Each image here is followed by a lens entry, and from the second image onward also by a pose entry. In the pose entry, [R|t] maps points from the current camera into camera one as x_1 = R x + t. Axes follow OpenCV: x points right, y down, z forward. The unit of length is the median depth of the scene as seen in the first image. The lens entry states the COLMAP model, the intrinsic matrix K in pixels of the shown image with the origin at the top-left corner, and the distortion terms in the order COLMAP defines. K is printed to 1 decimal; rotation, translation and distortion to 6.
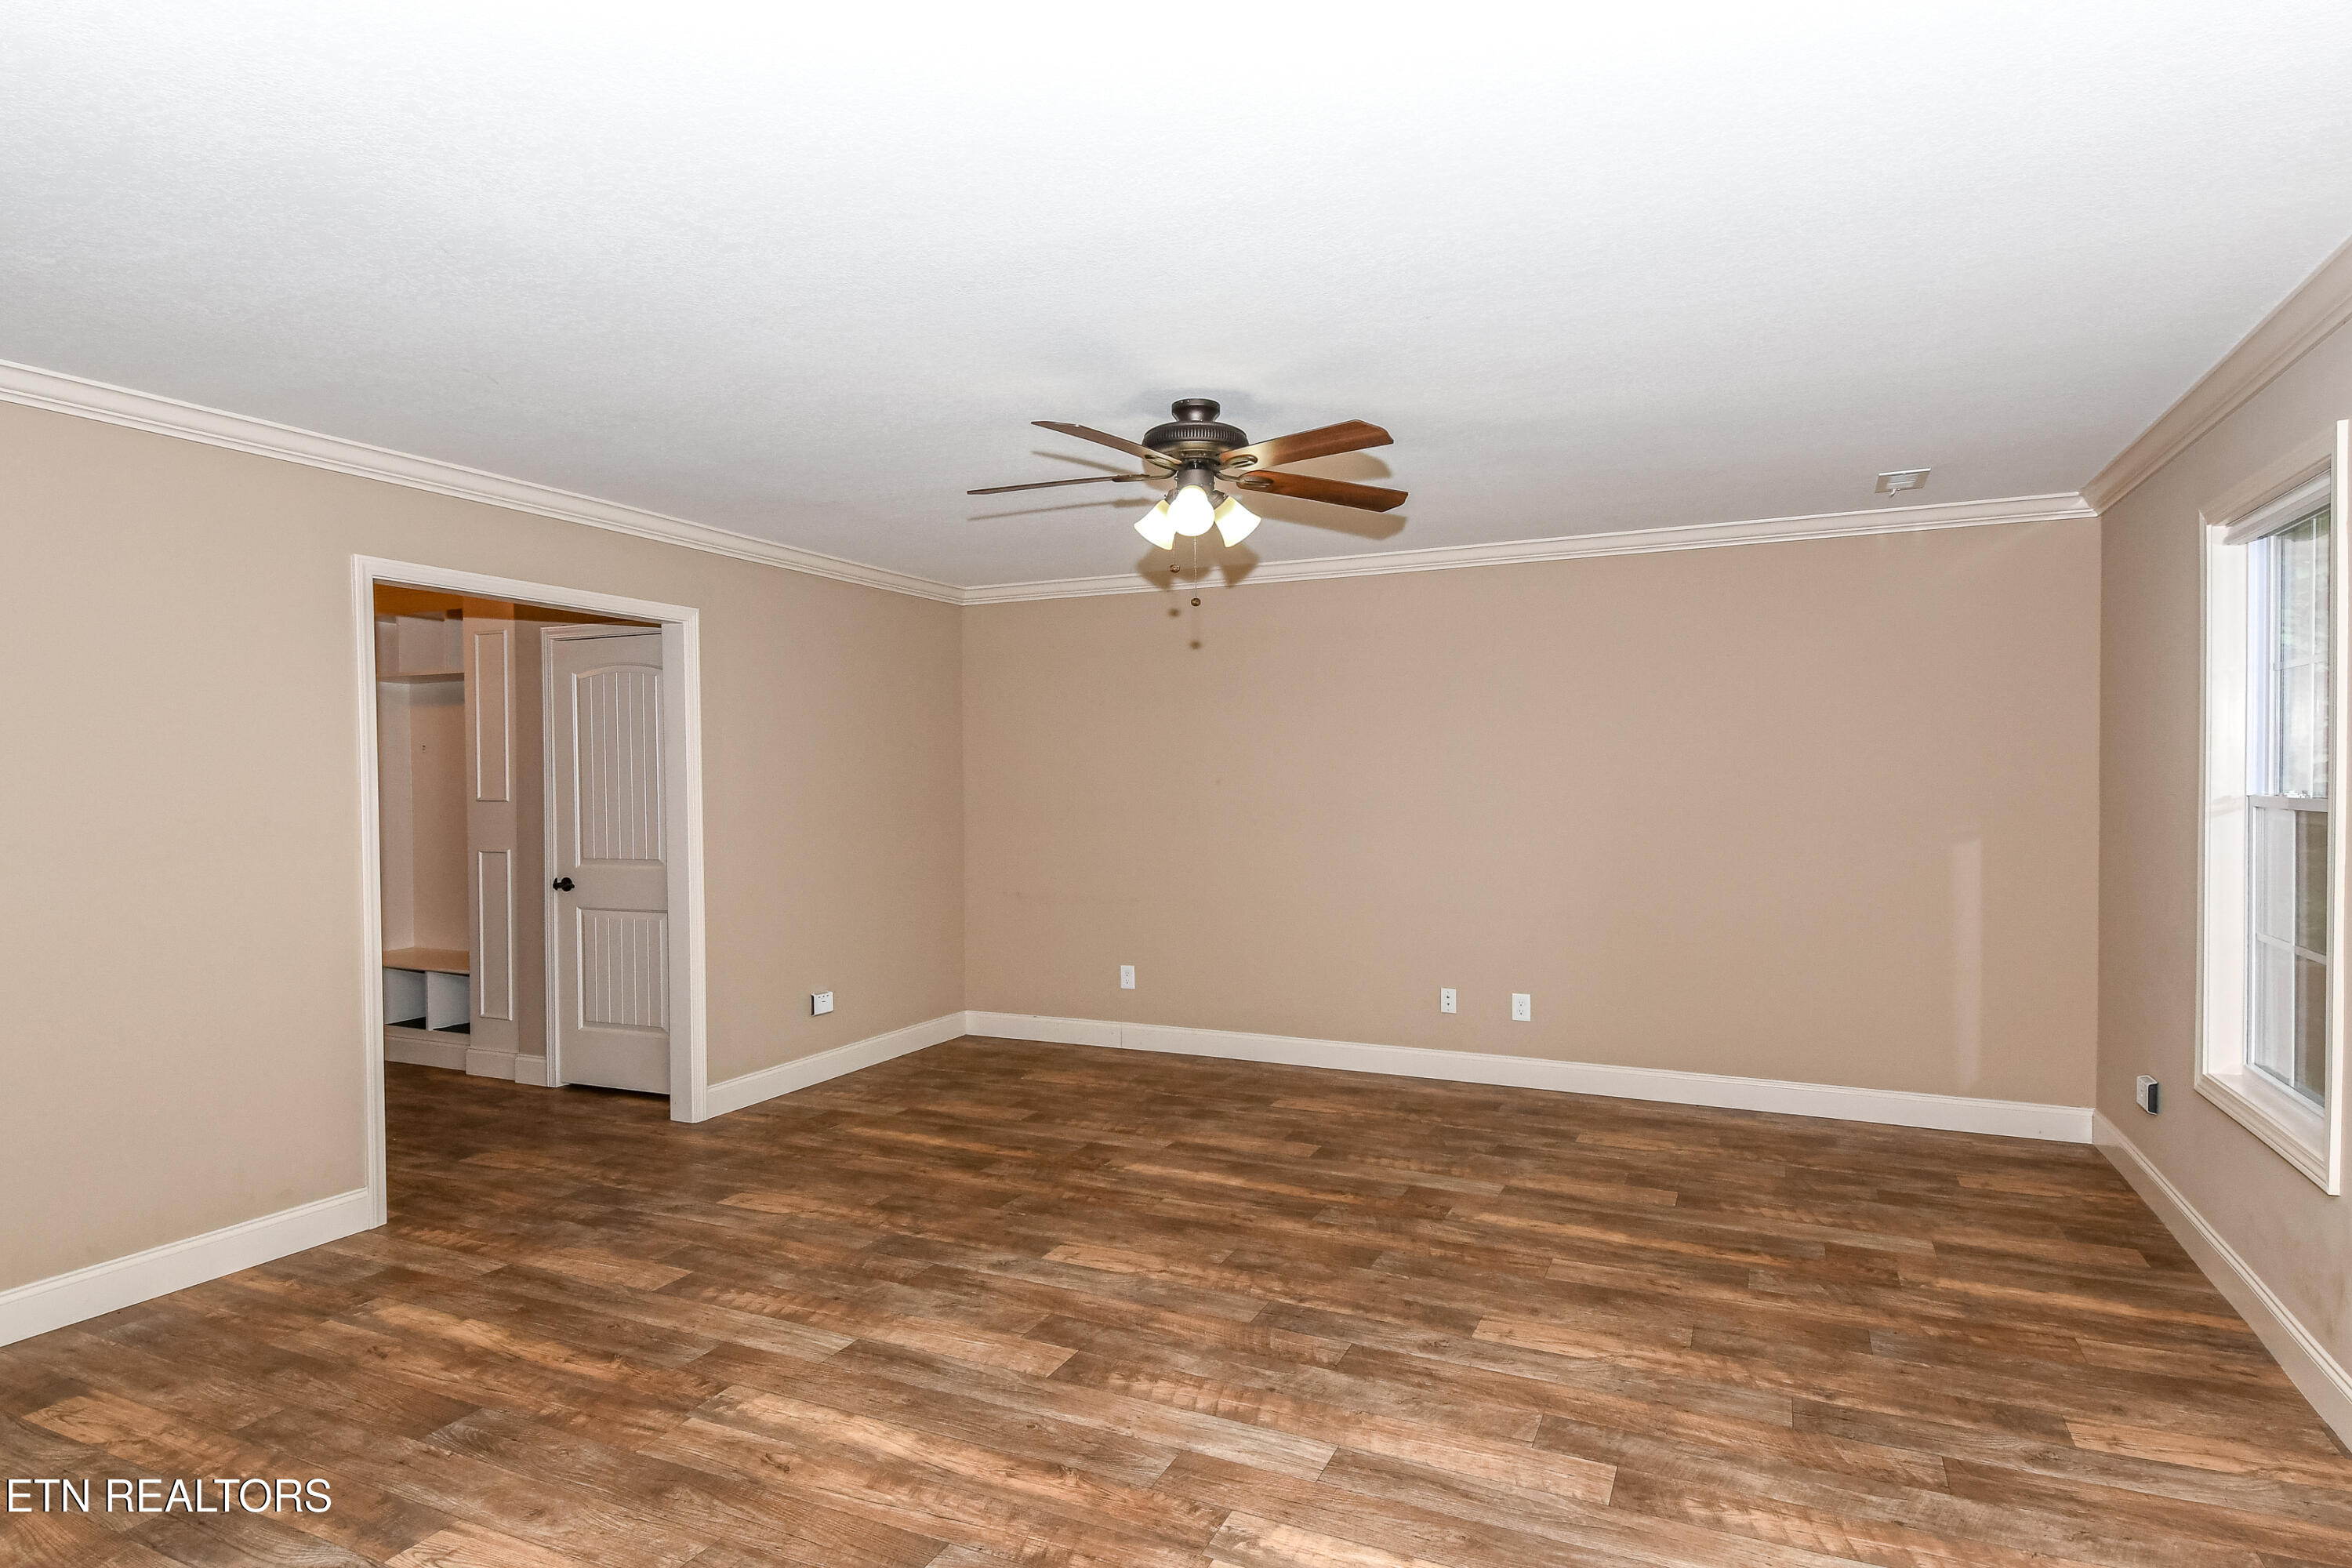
lens RADIAL K [[1224.2, 0, 1176.0], [0, 1224.2, 784.0], [0, 0, 1]] dist [0.097004, -0.068581]
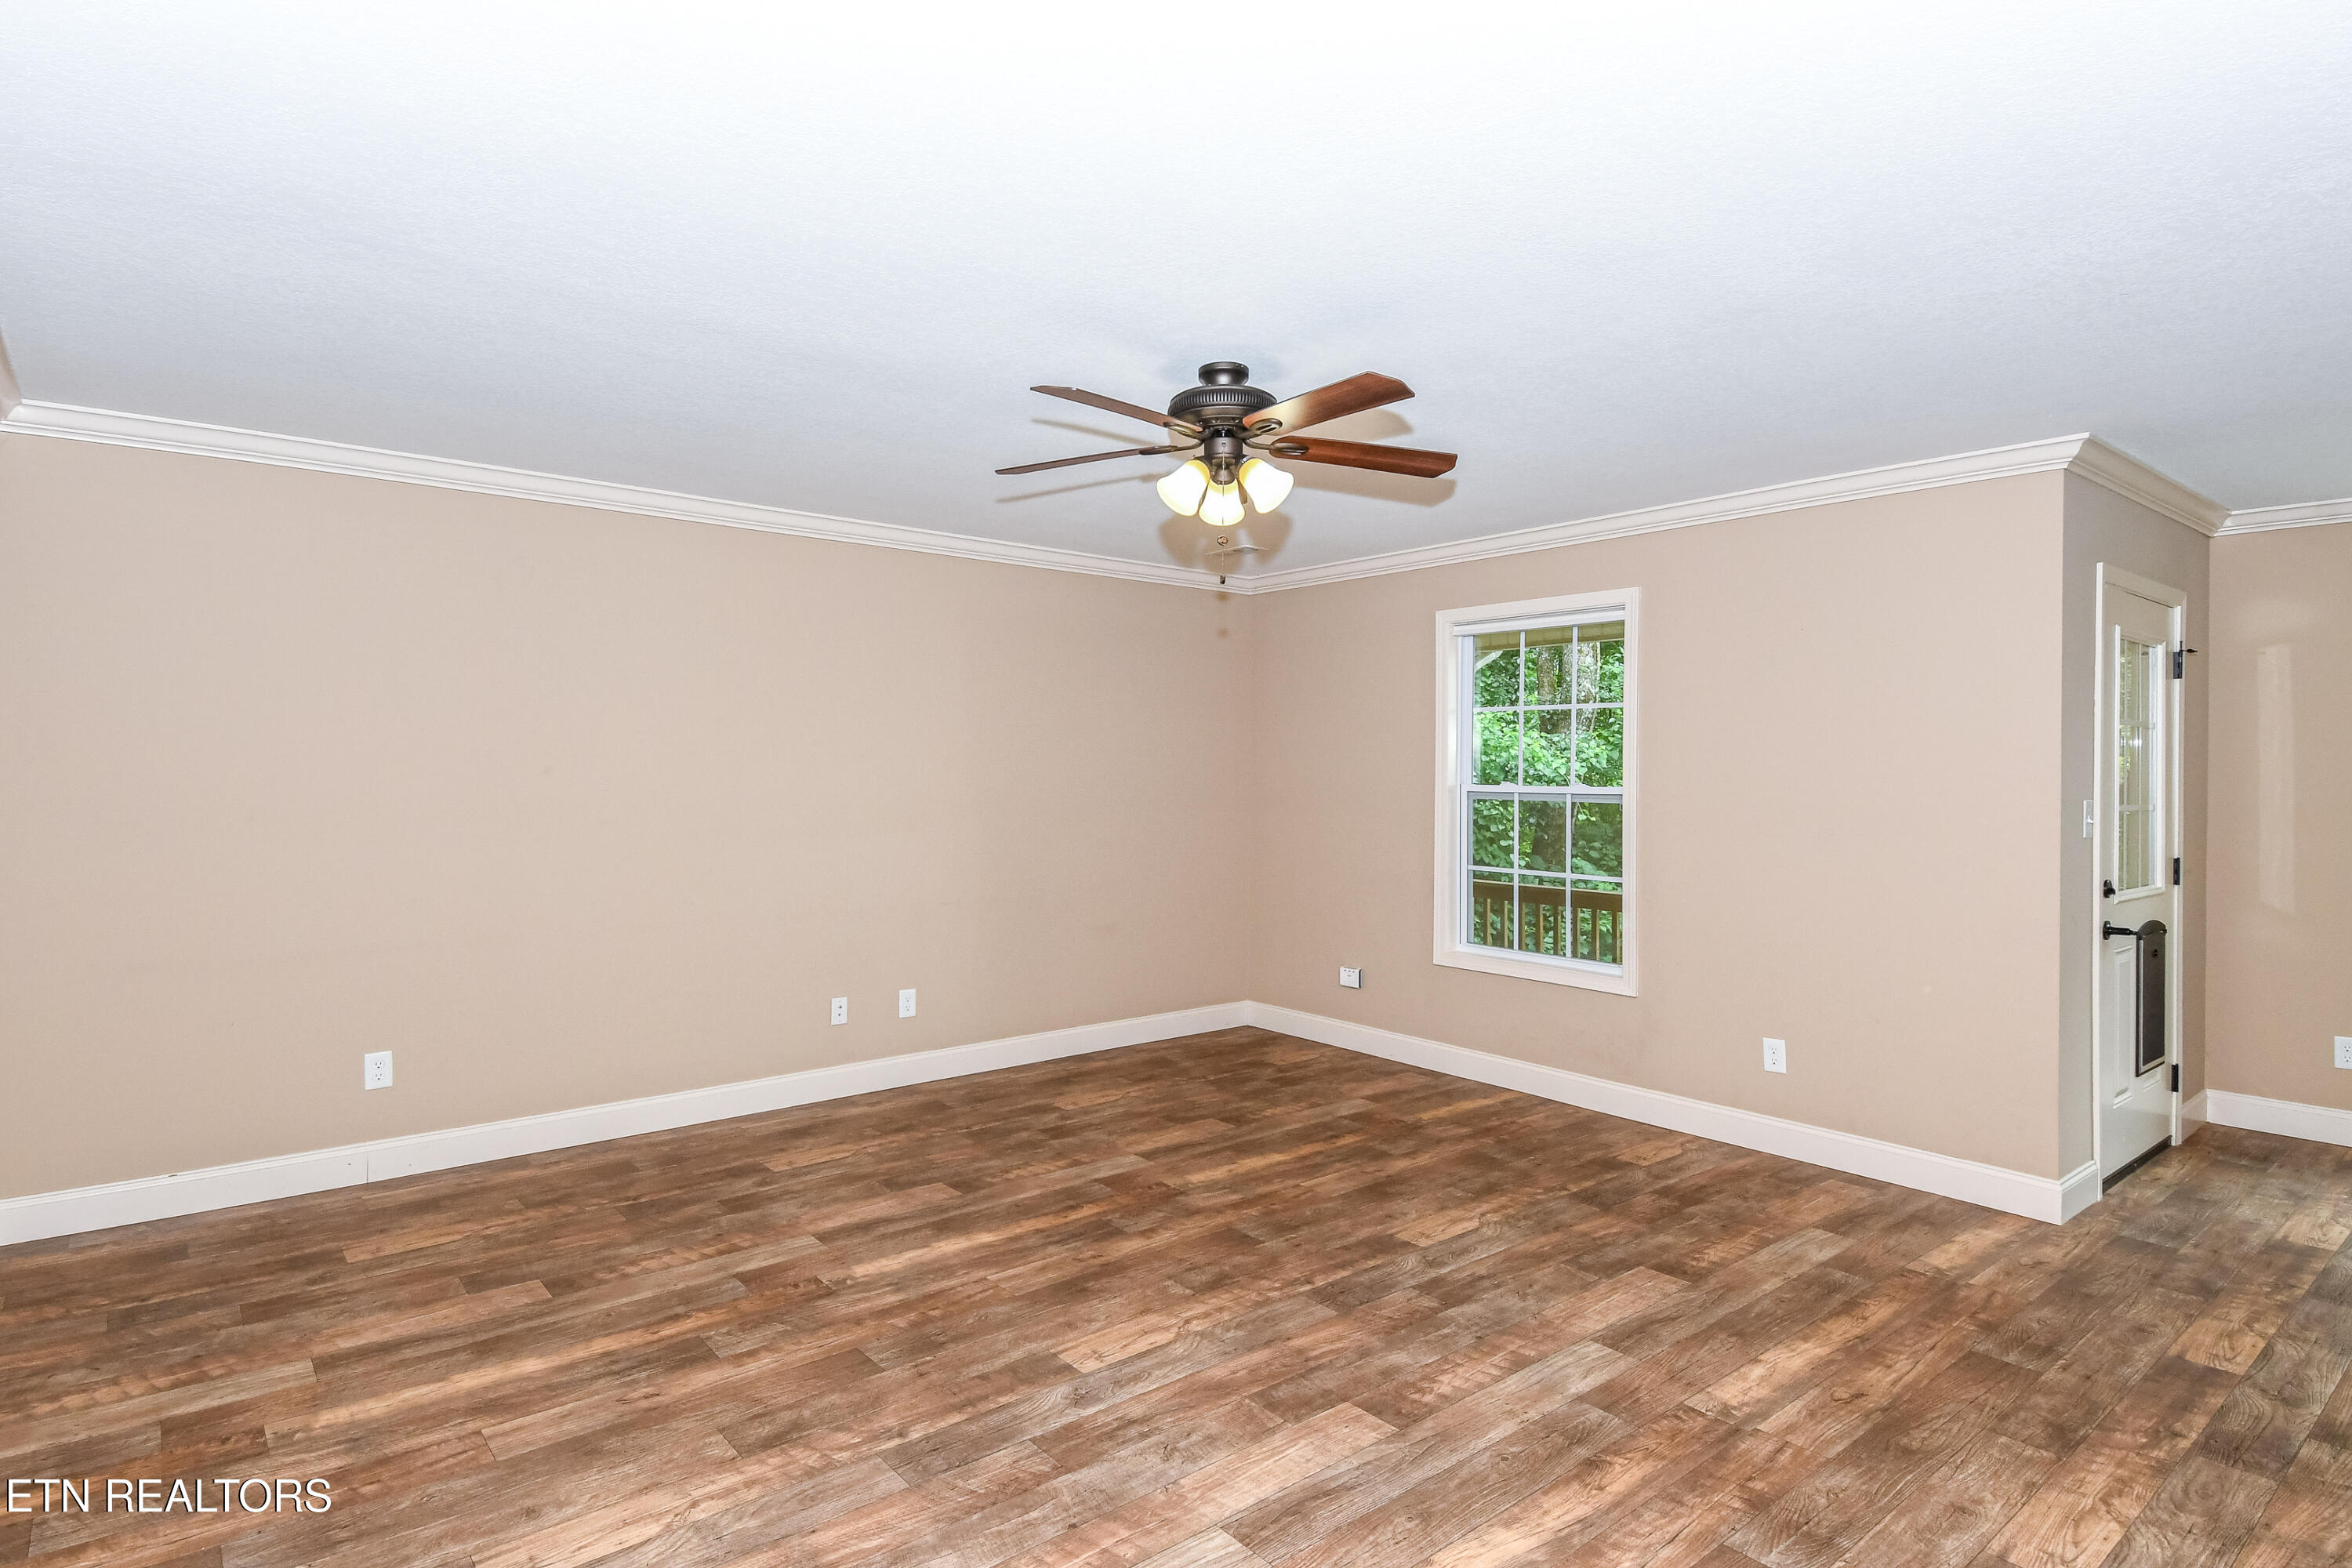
lens RADIAL K [[1228.5, 0, 1109.5], [0, 1228.5, 803.6], [0, 0, 1]] dist [0.074200, -0.046973]
pose [[0.453681, -0.014576, 0.891045, -0.848323], [-0.007233, 0.999773, 0.020038, -0.006370], [-0.891135, -0.015536, 0.453473, 0.643482]]
